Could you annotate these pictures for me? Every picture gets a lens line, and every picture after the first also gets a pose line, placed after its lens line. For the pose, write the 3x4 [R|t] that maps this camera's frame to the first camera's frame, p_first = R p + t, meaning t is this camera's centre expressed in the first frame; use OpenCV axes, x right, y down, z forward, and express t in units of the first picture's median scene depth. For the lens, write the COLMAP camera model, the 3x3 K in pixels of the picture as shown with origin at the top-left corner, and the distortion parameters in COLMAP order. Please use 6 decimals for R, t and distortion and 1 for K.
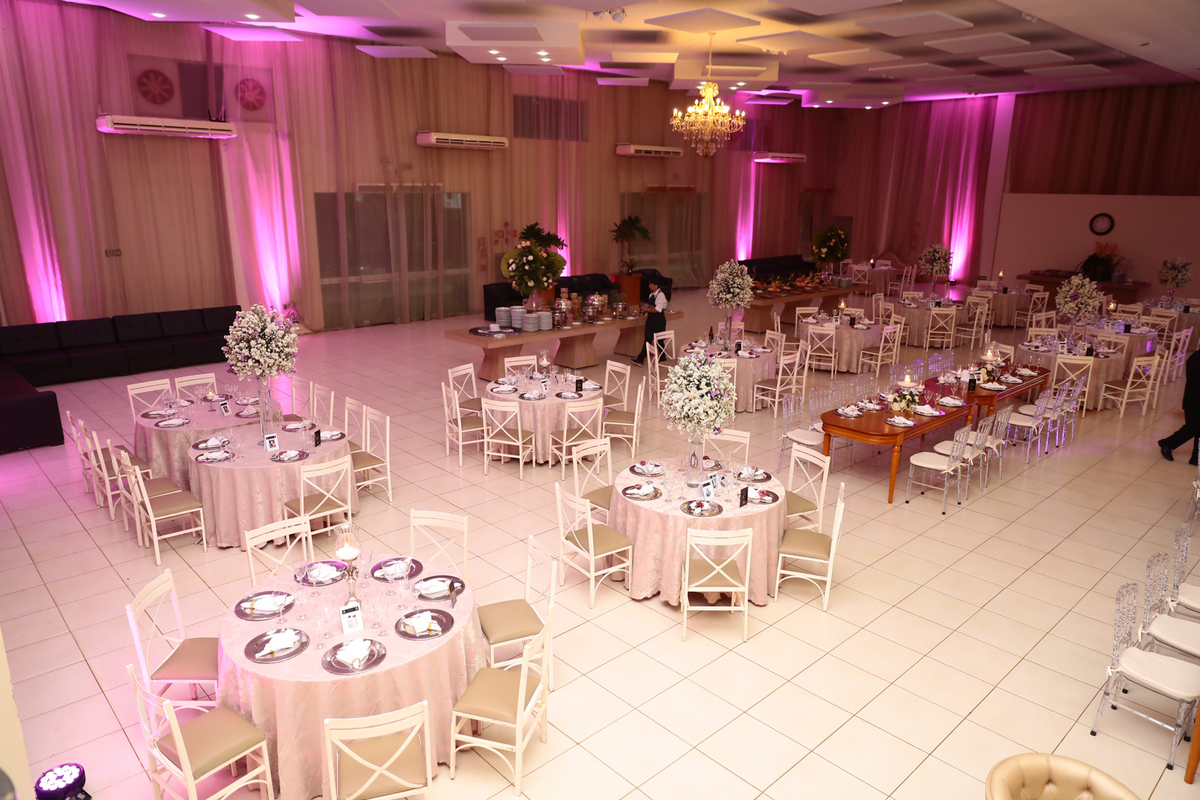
lens RADIAL K [[798.2, 0, 600.0], [0, 798.2, 400.0], [0, 0, 1]] dist [-0.005485, 0.000934]
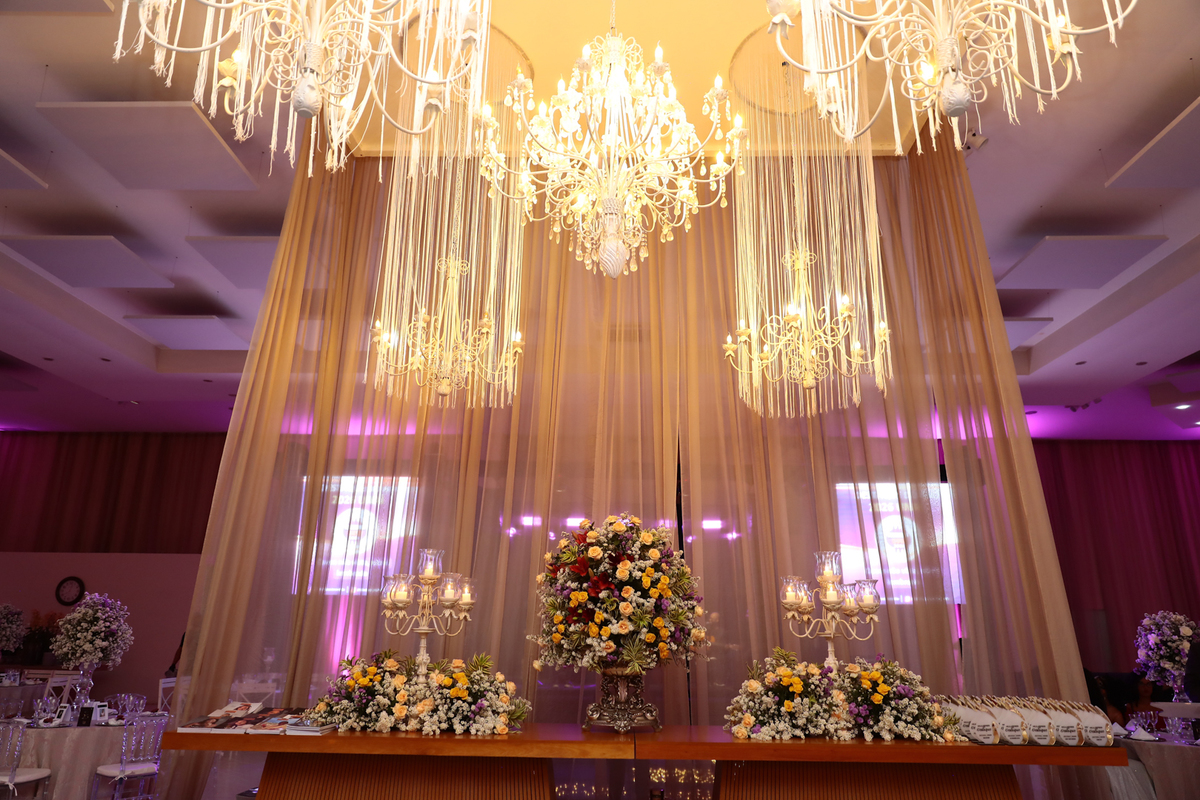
lens RADIAL K [[798.2, 0, 600.0], [0, 798.2, 400.0], [0, 0, 1]] dist [-0.005485, 0.000934]
pose [[0.697222, 0.188893, 0.691520, 0.412878], [0.185330, 0.884365, -0.428428, 0.036402], [-0.692484, 0.426869, 0.581592, 0.129668]]
